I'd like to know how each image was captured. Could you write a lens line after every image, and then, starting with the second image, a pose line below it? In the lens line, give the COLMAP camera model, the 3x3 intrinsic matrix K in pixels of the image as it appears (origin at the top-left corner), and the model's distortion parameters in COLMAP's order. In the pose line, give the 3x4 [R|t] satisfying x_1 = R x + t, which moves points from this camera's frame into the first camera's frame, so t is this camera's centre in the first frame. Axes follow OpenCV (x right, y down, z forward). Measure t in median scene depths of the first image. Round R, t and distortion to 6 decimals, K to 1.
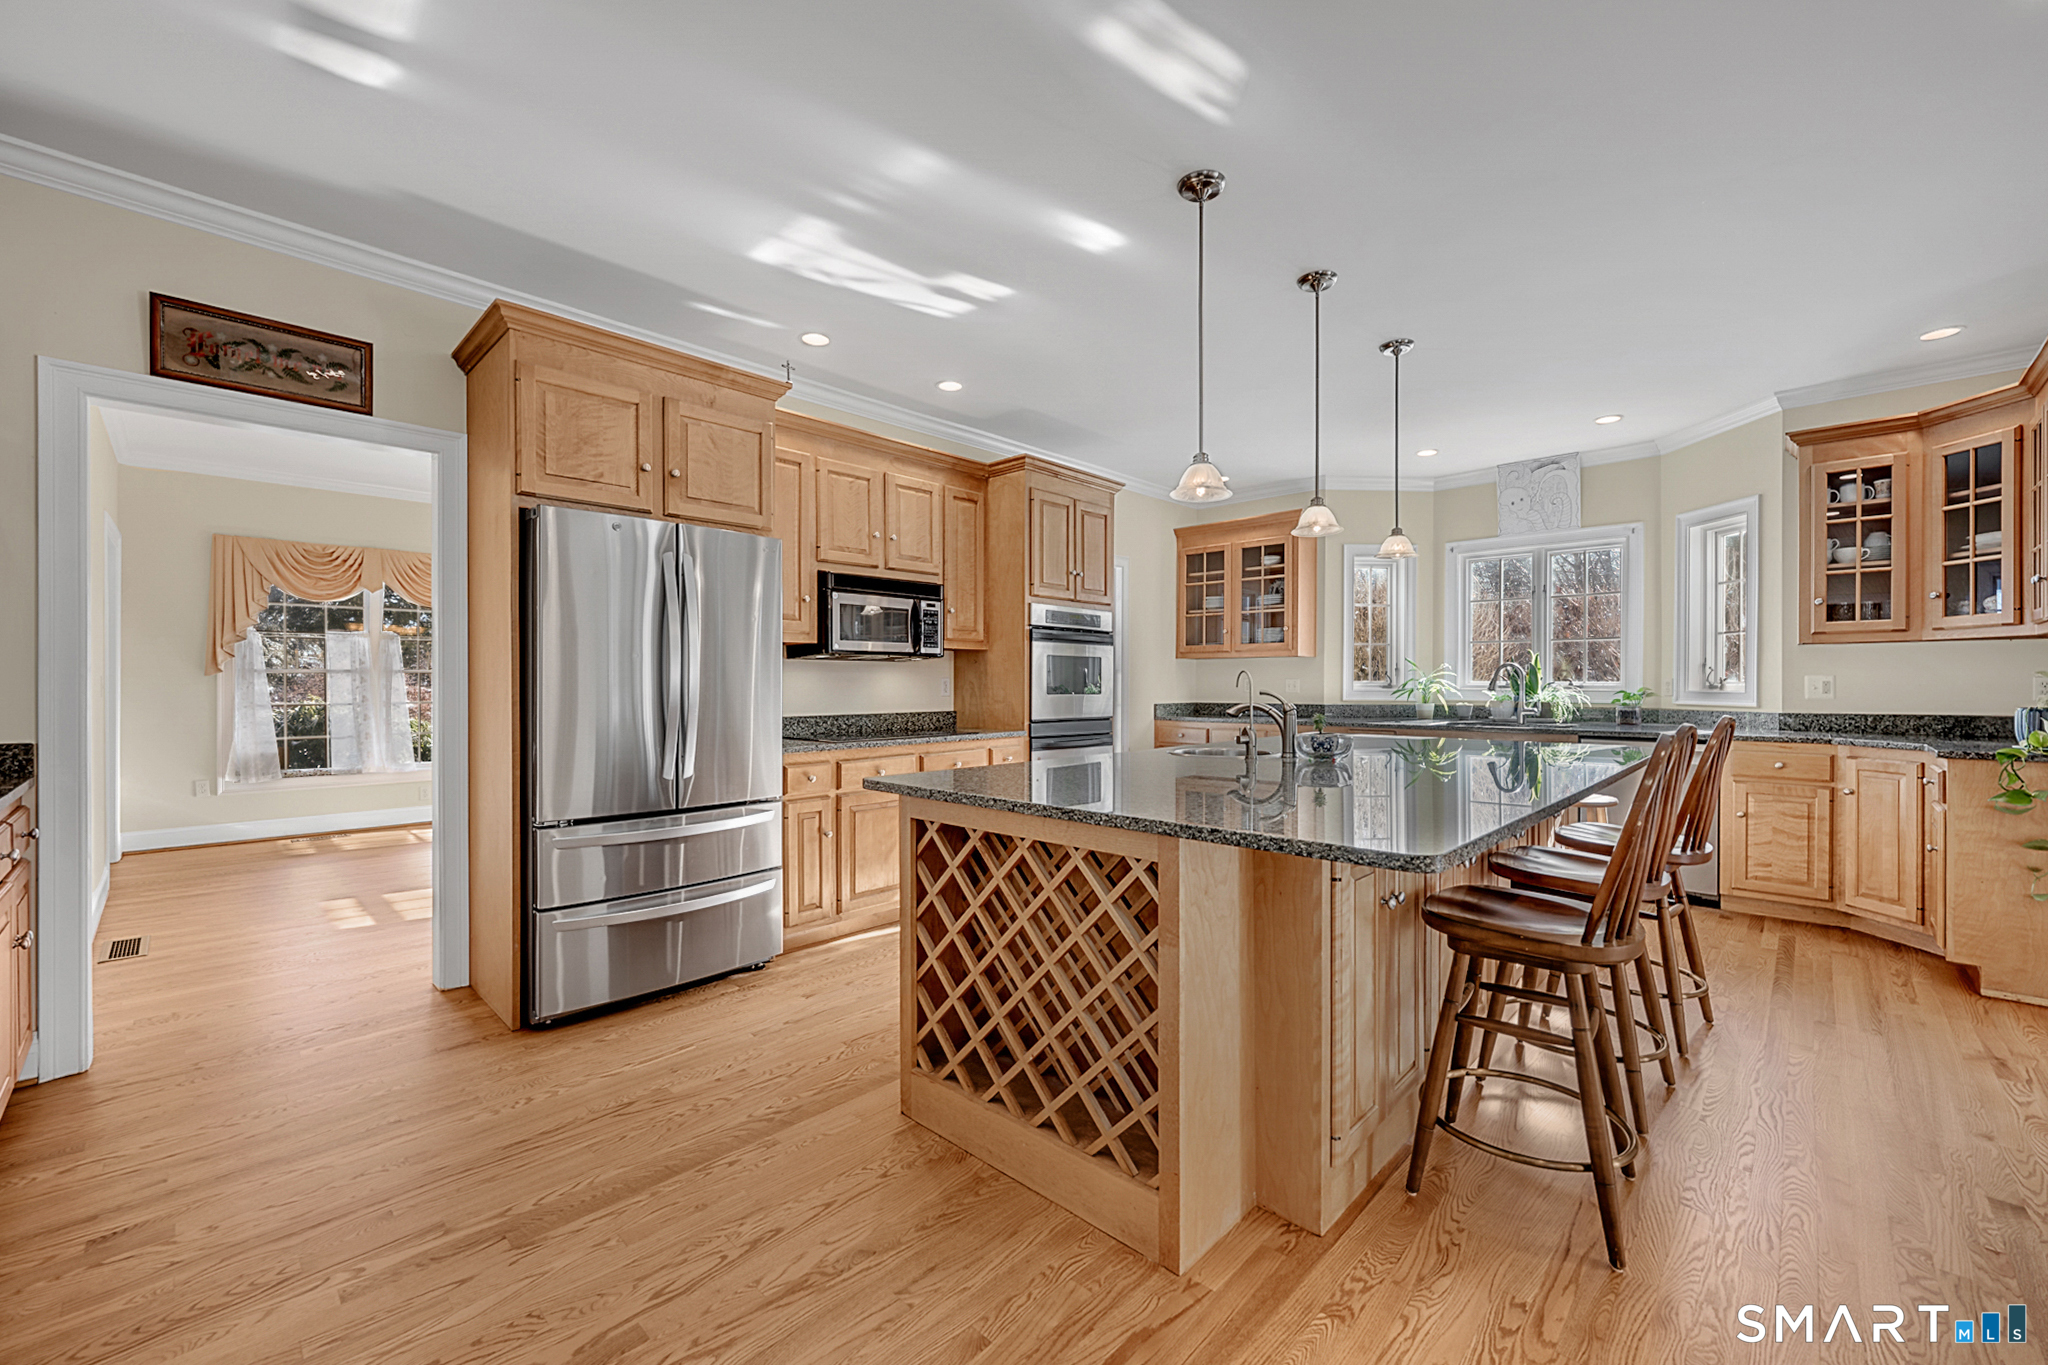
lens RADIAL K [[823.0, 0, 1021.7], [0, 823.0, 686.2], [0, 0, 1]] dist [0.002988, 0.000222]
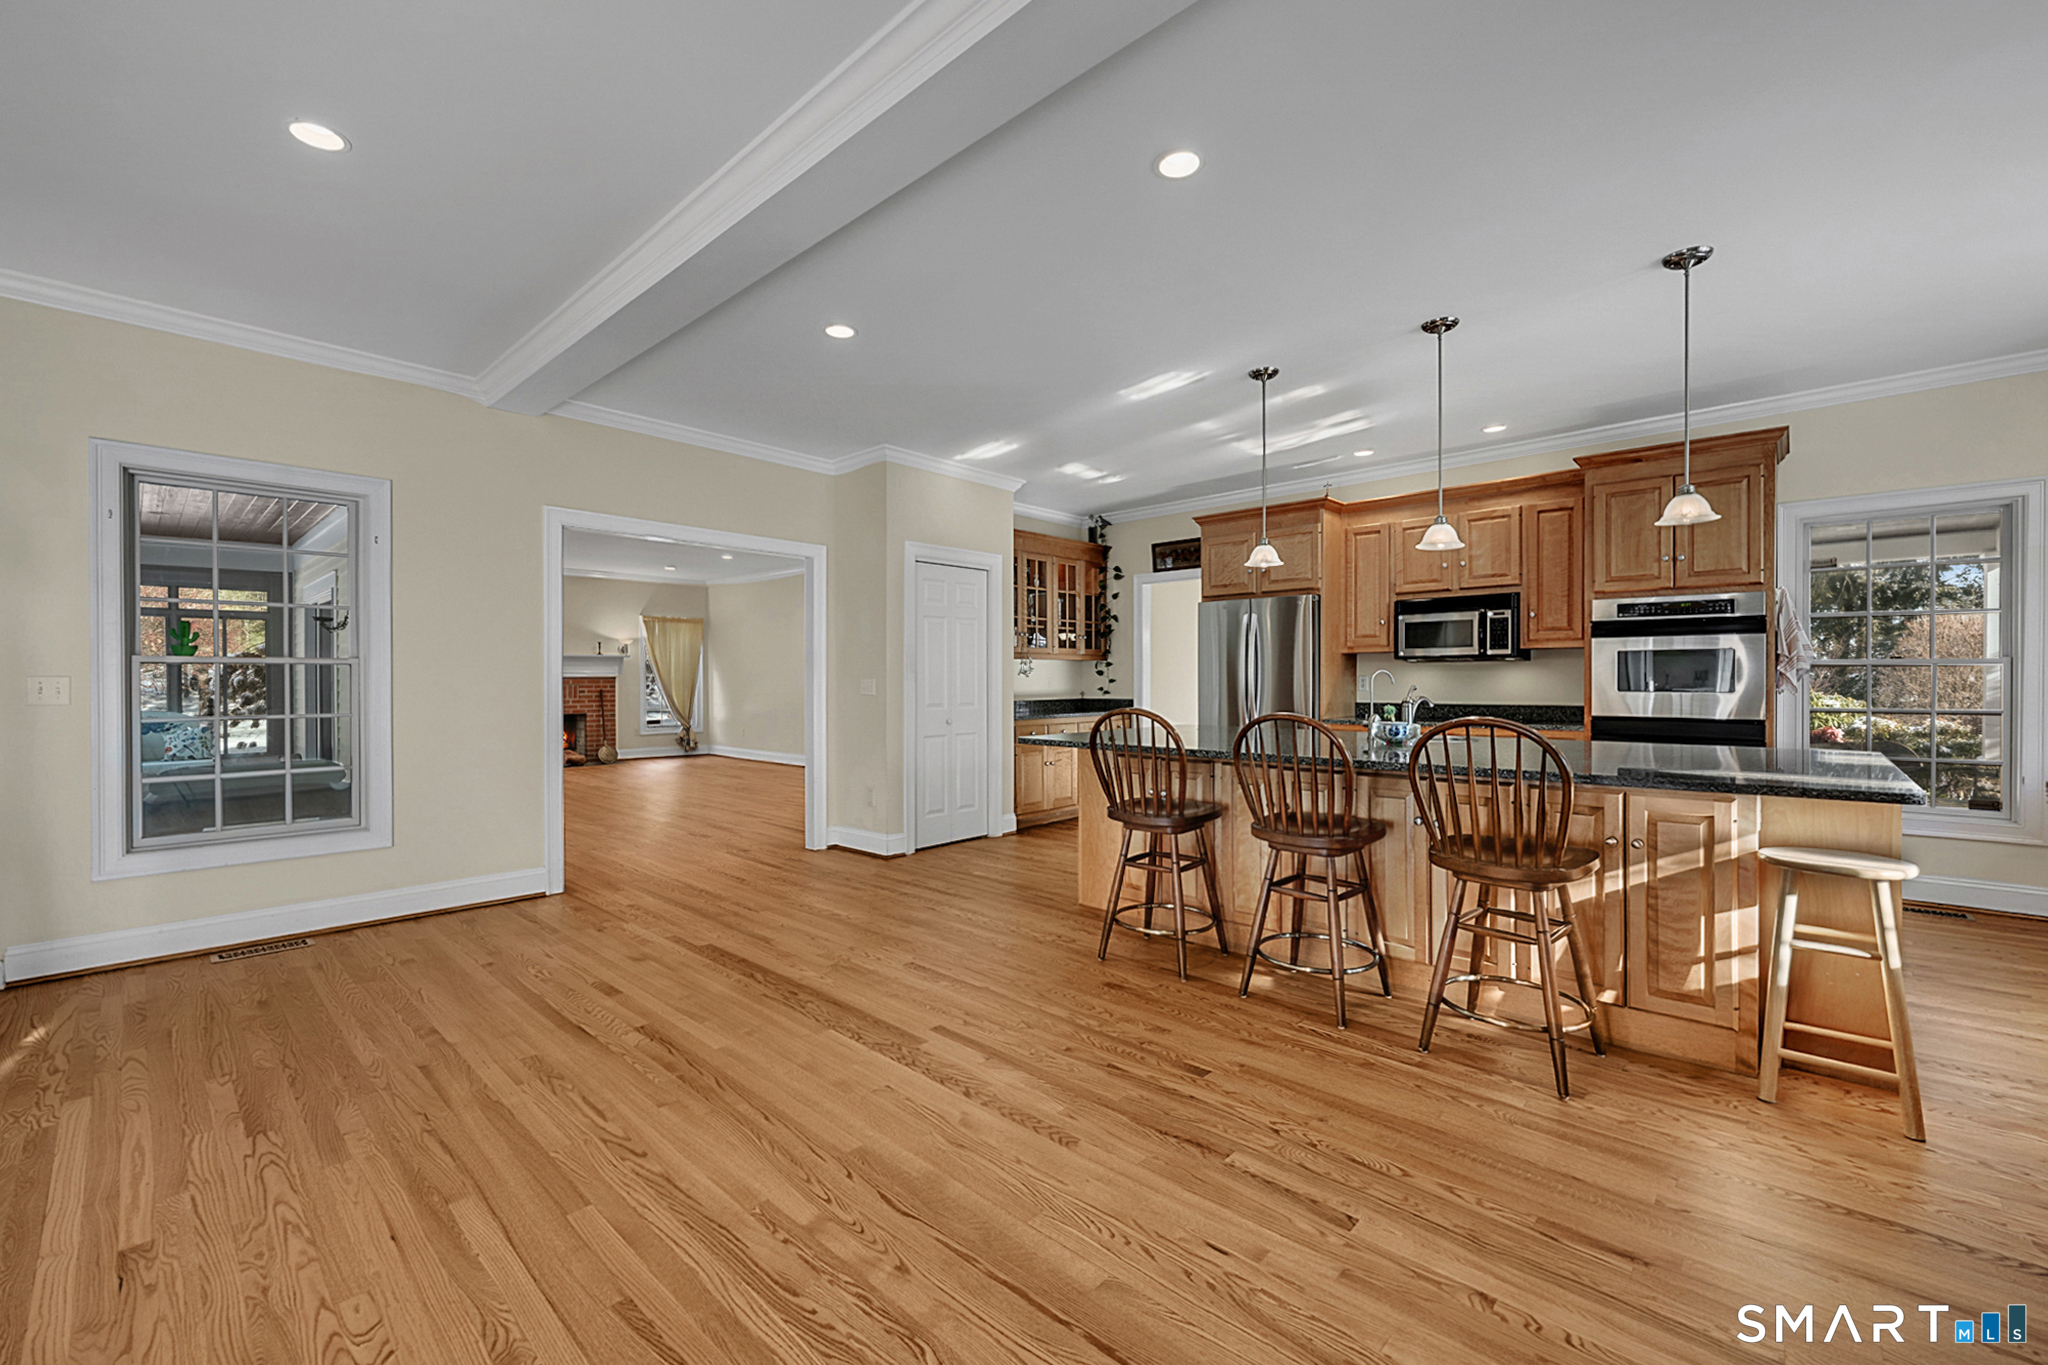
lens RADIAL K [[823.0, 0, 1020.3], [0, 823.0, 675.9], [0, 0, 1]] dist [0.002988, 0.000222]
pose [[-0.003509, -0.000075, -0.999994, 1.221578], [0.001623, 0.999999, -0.000080, -0.010602], [0.999993, -0.001623, -0.003508, 0.351475]]
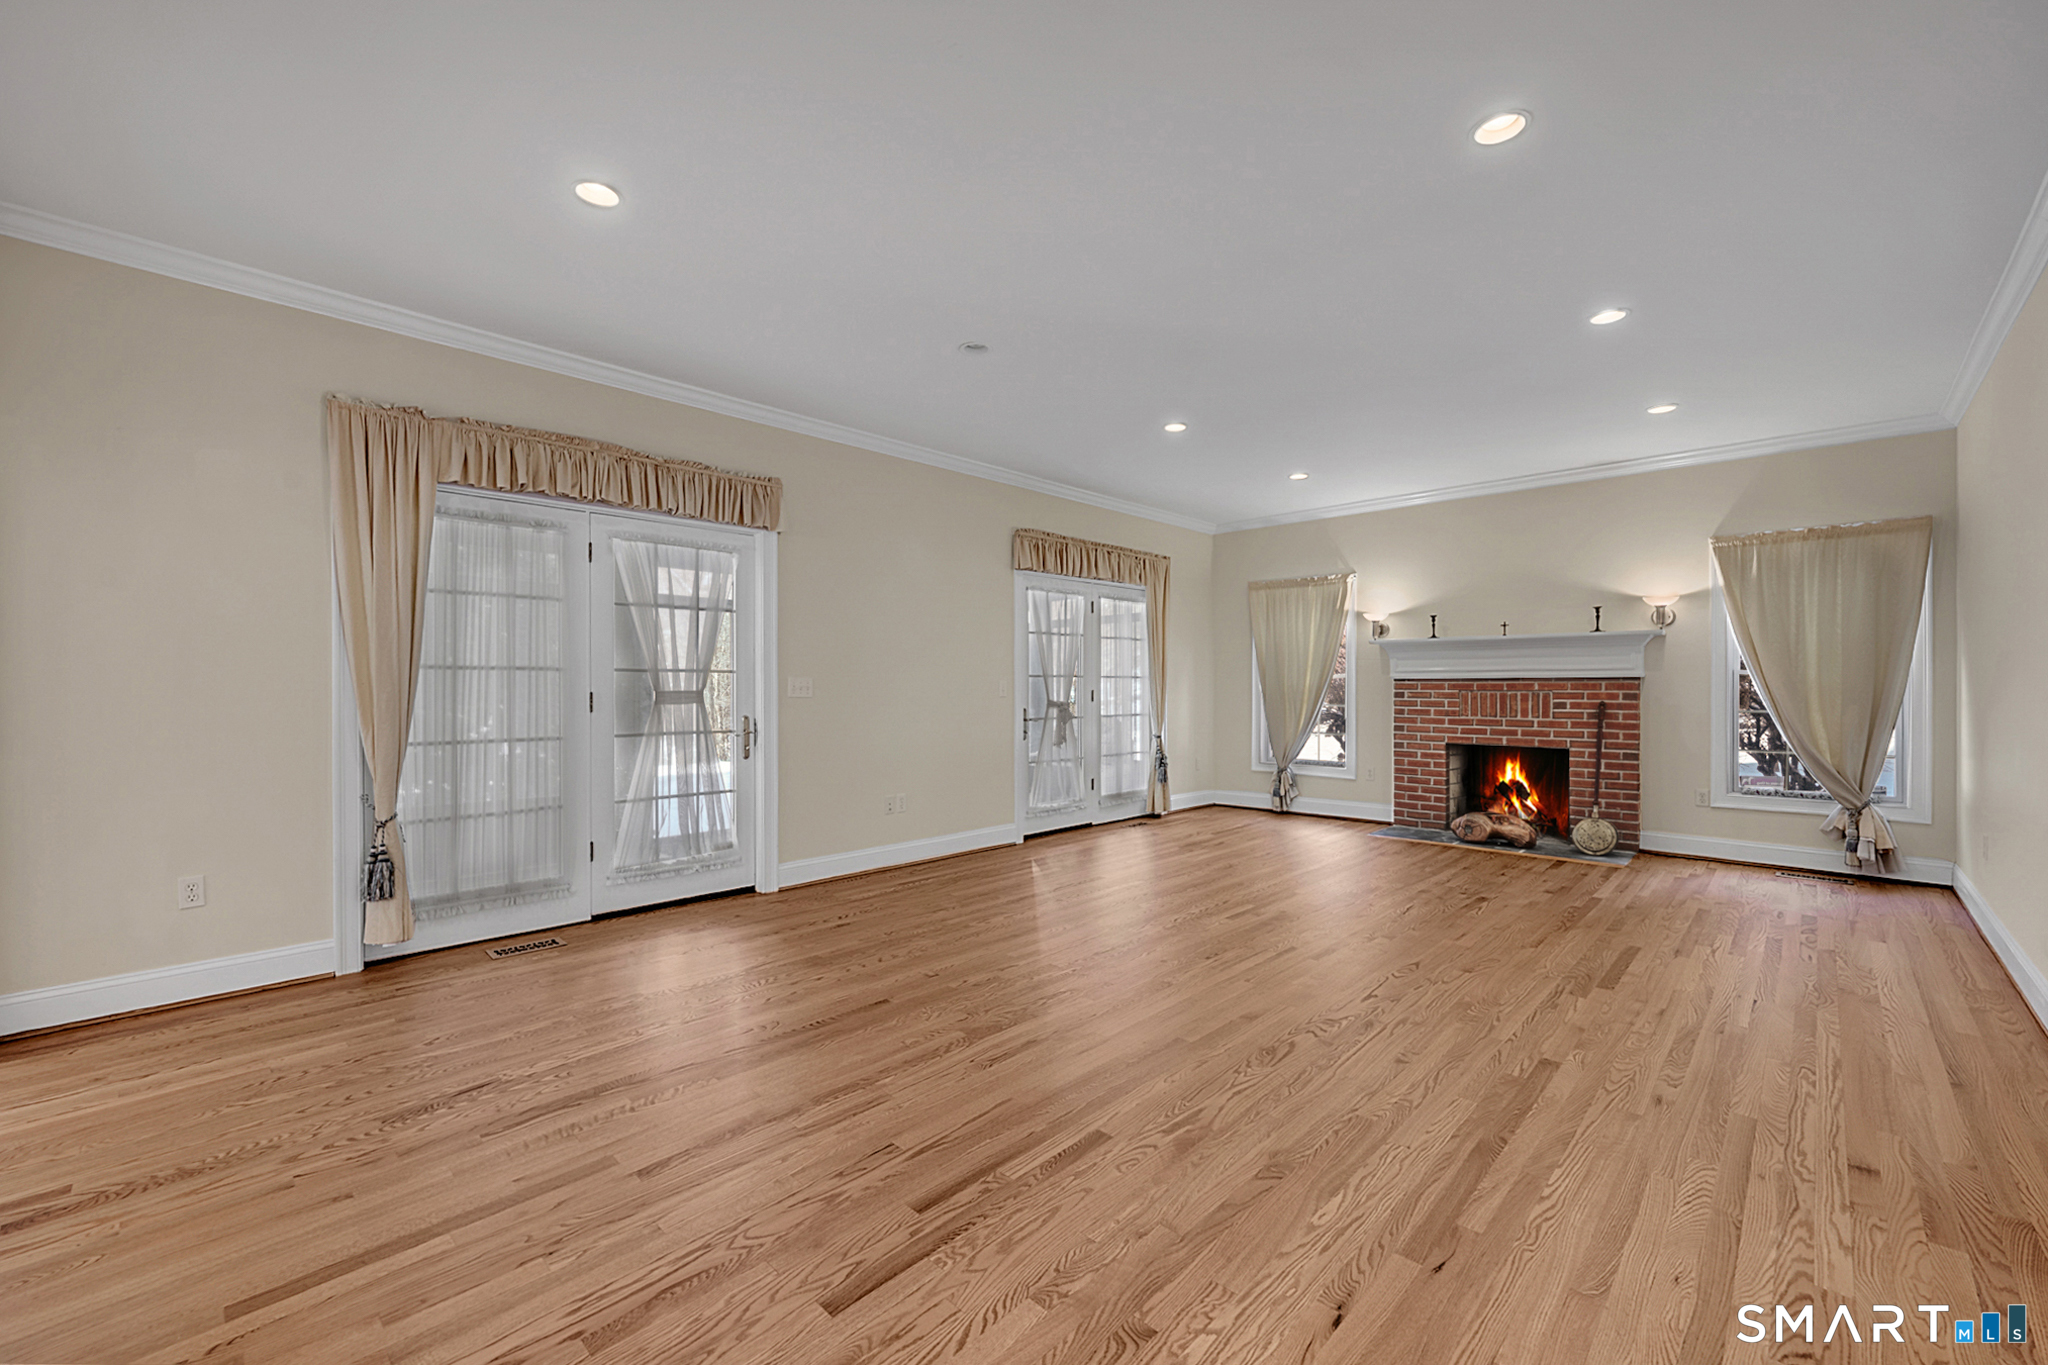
lens RADIAL K [[823.0, 0, 1018.8], [0, 823.0, 681.8], [0, 0, 1]] dist [0.002988, 0.000222]
pose [[-0.998994, -0.002107, 0.044798, -0.852216], [-0.001938, 0.999991, 0.003804, -0.004033], [-0.044805, 0.003713, -0.998989, 0.353225]]
